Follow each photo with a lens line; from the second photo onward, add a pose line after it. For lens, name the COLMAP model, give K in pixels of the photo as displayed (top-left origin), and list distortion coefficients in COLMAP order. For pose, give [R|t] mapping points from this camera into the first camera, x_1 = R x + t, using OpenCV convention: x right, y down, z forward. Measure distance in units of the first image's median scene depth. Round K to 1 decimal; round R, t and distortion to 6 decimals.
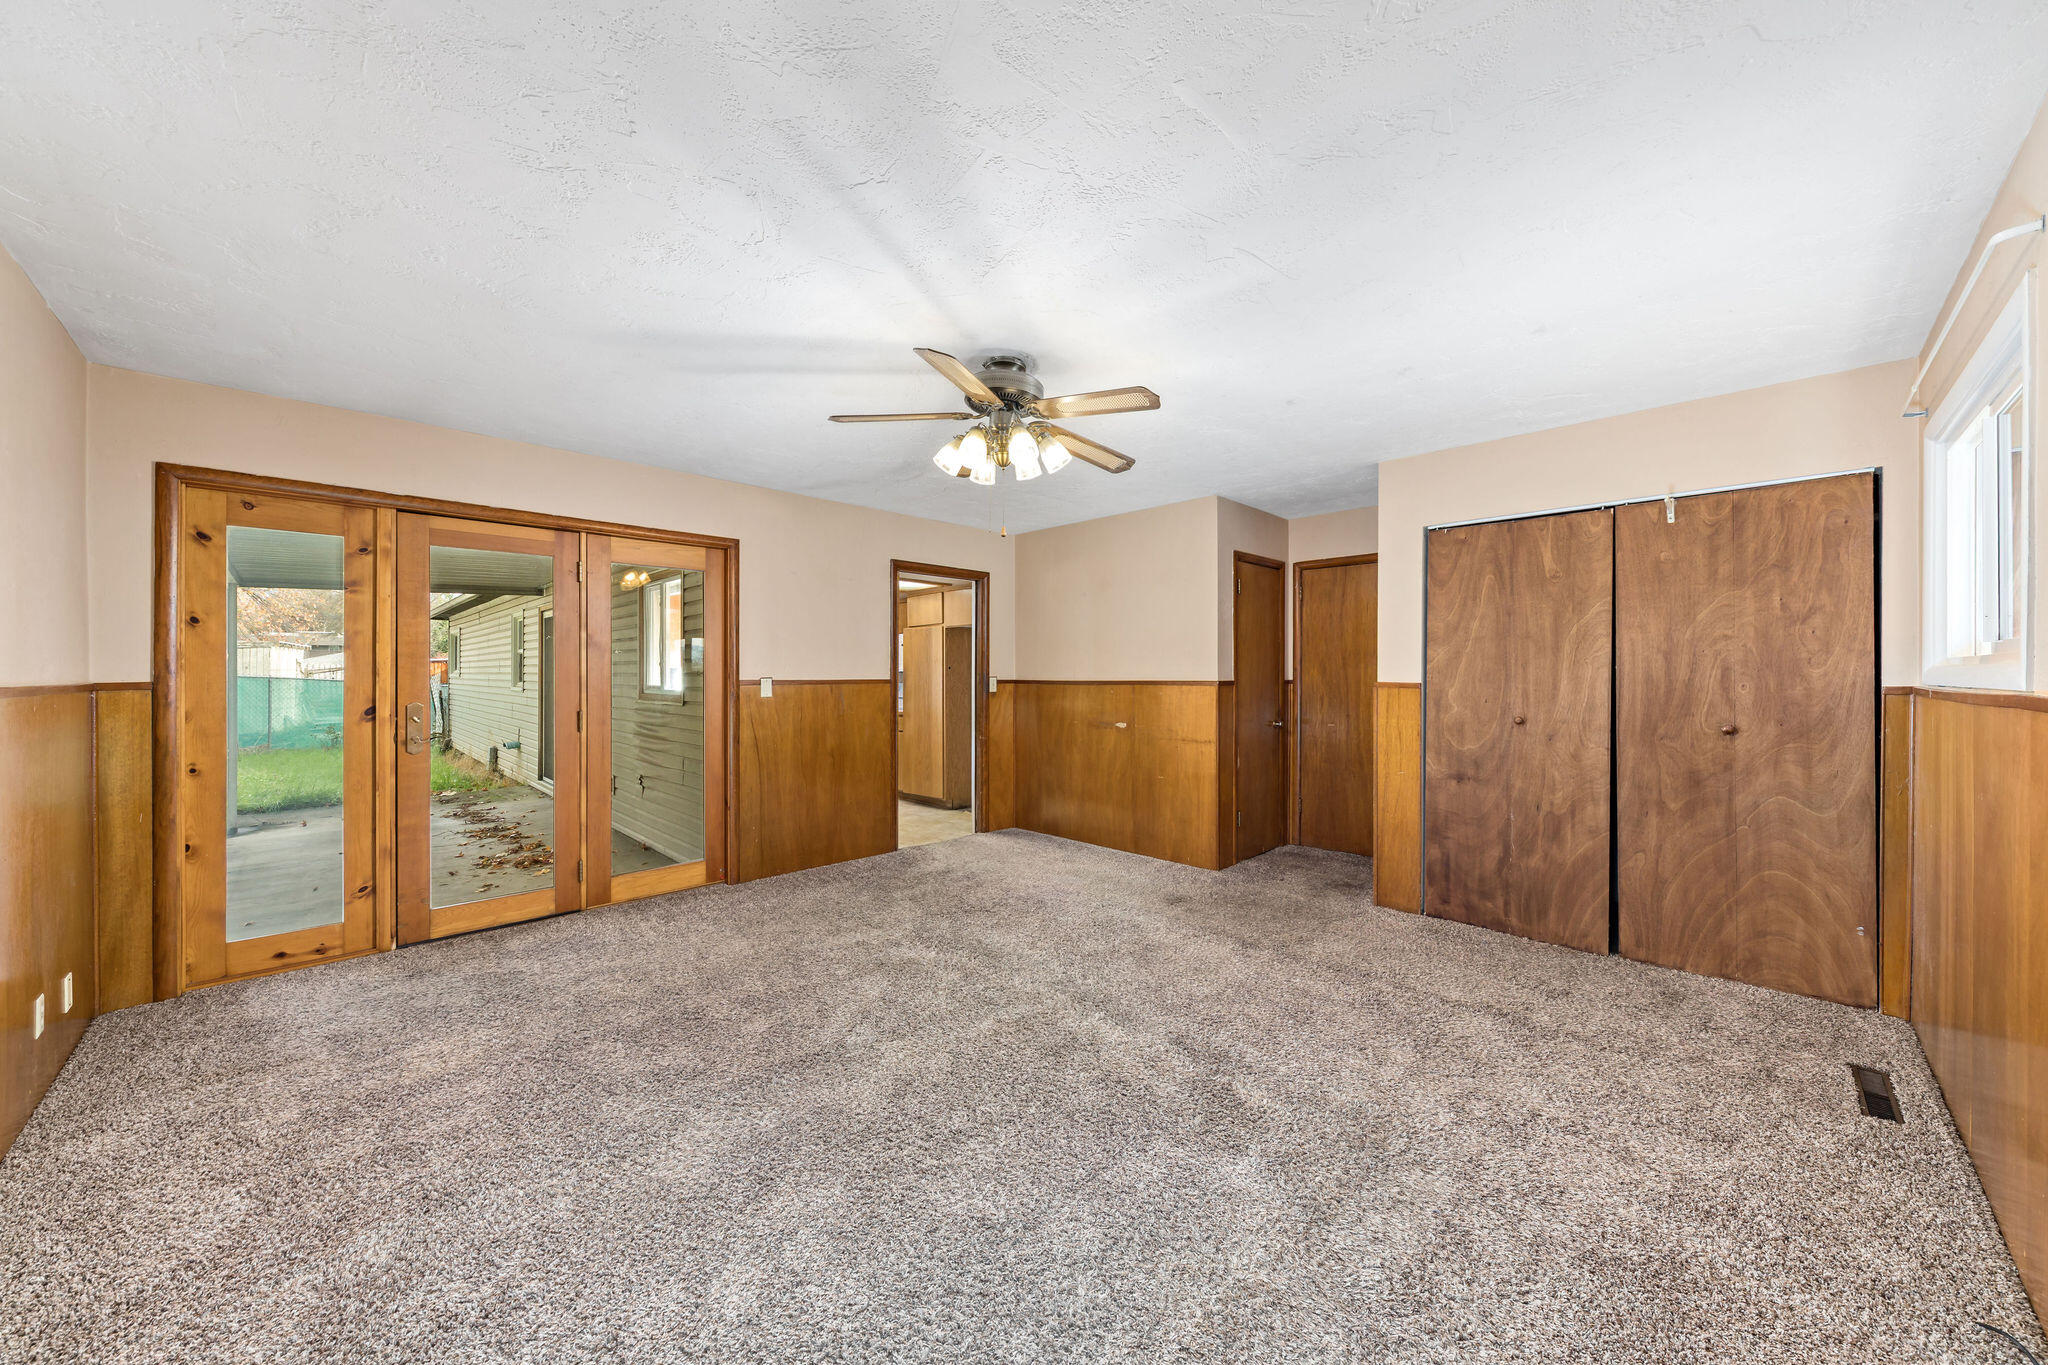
lens RADIAL K [[734.0, 0, 1063.7], [0, 734.0, 687.6], [0, 0, 1]] dist [-0.007349, -0.000102]
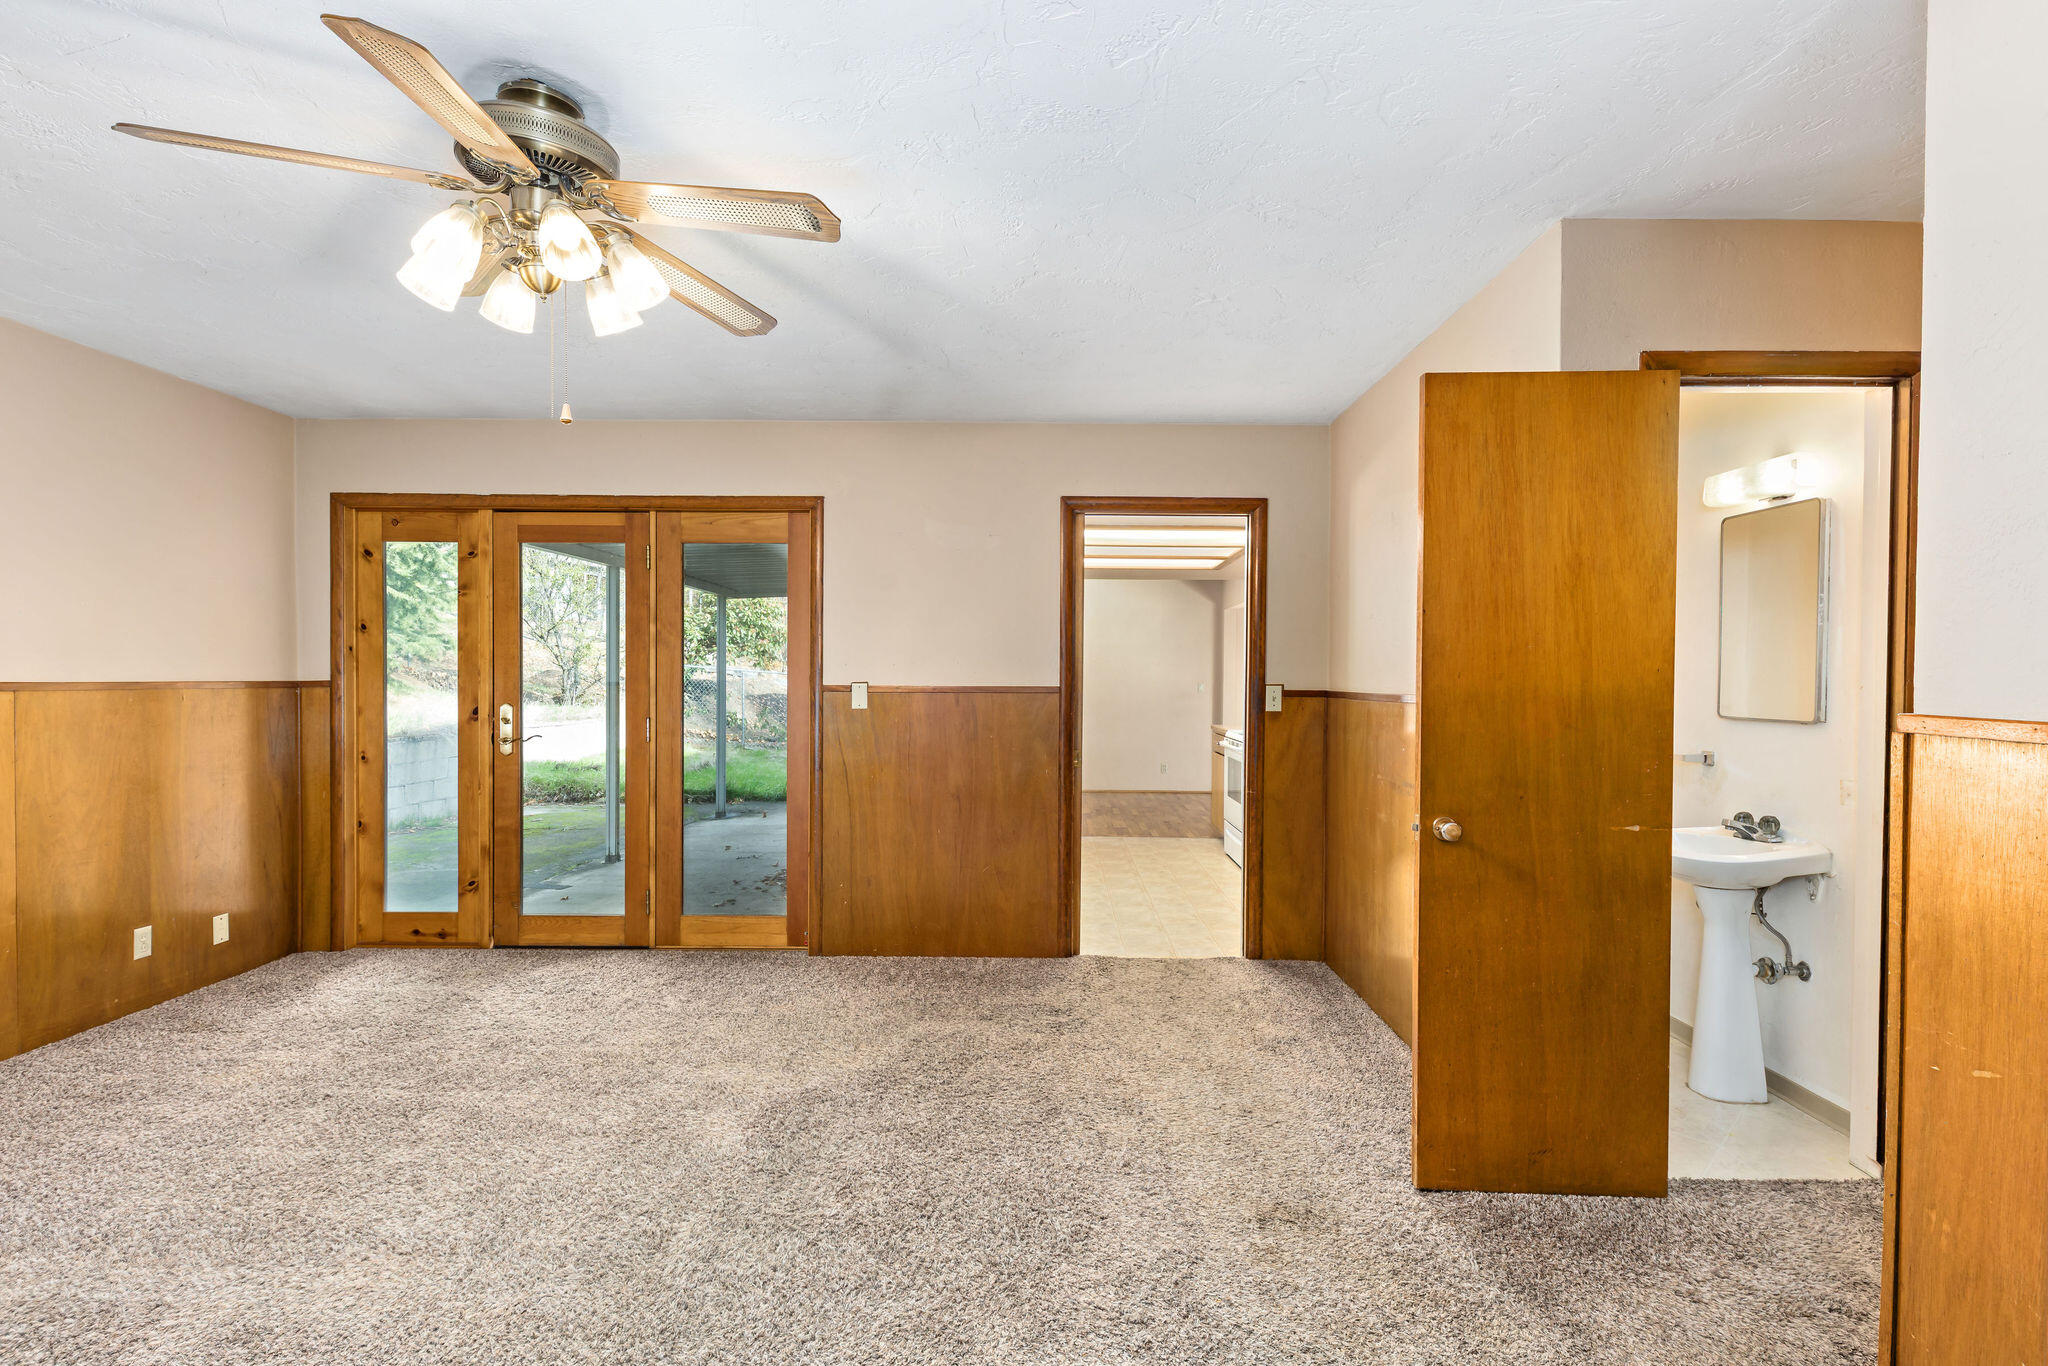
lens RADIAL K [[980.4, 0, 1025.7], [0, 980.4, 702.9], [0, 0, 1]] dist [-0.000845, -0.000227]
pose [[0.679252, 0.024345, -0.733501, 0.484252], [-0.019566, 0.999695, 0.015061, -0.012507], [0.733644, 0.004122, 0.679522, 0.529209]]
